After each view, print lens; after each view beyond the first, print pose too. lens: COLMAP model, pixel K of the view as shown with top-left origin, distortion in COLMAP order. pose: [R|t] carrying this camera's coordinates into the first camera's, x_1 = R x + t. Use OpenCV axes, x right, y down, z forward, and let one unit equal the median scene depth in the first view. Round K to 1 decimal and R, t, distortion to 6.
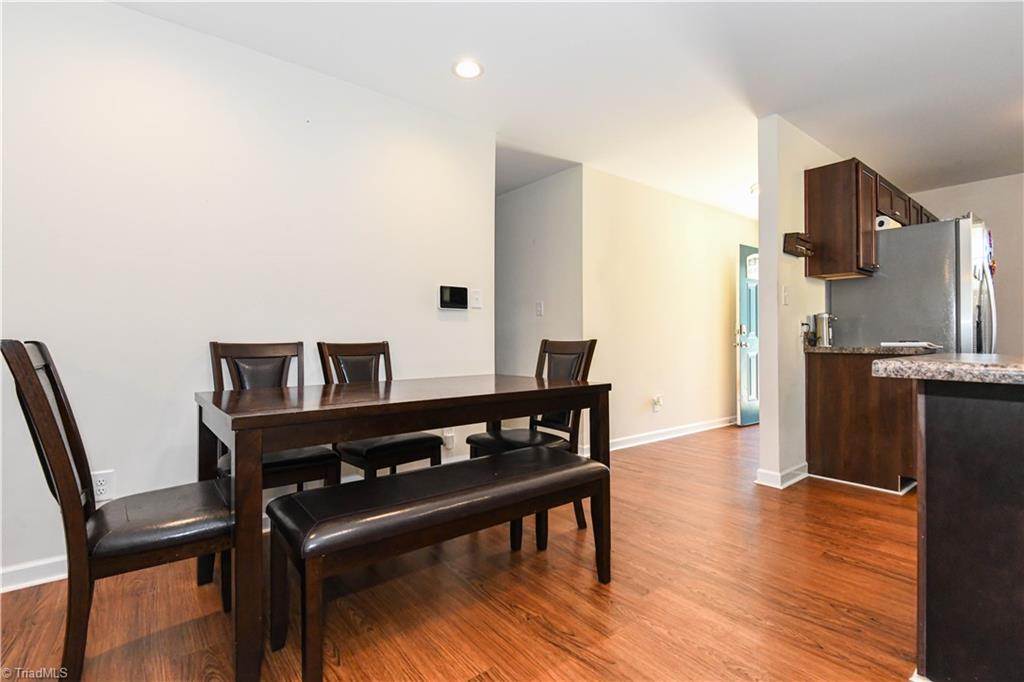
lens RADIAL K [[474.1, 0, 515.6], [0, 474.1, 337.9], [0, 0, 1]] dist [-0.002098, -0.006459]
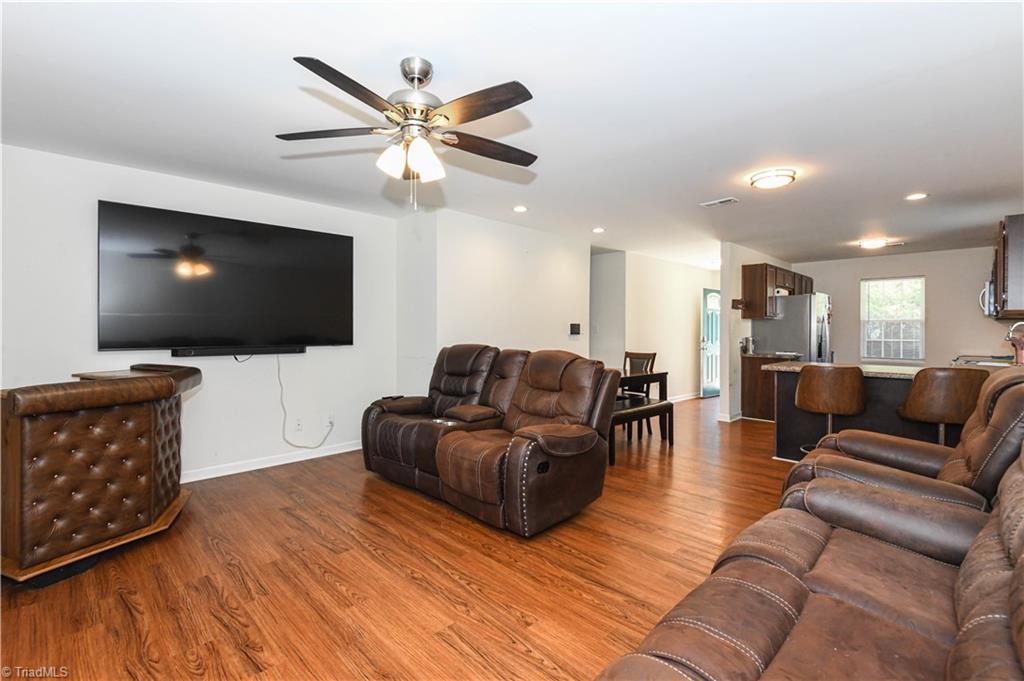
lens RADIAL K [[474.1, 0, 506.6], [0, 474.1, 331.2], [0, 0, 1]] dist [-0.002098, -0.006459]
pose [[0.995714, 0.007070, 0.092216, -0.574638], [-0.007666, 0.999952, 0.006107, -0.083128], [-0.092168, -0.006788, 0.995720, -0.924349]]
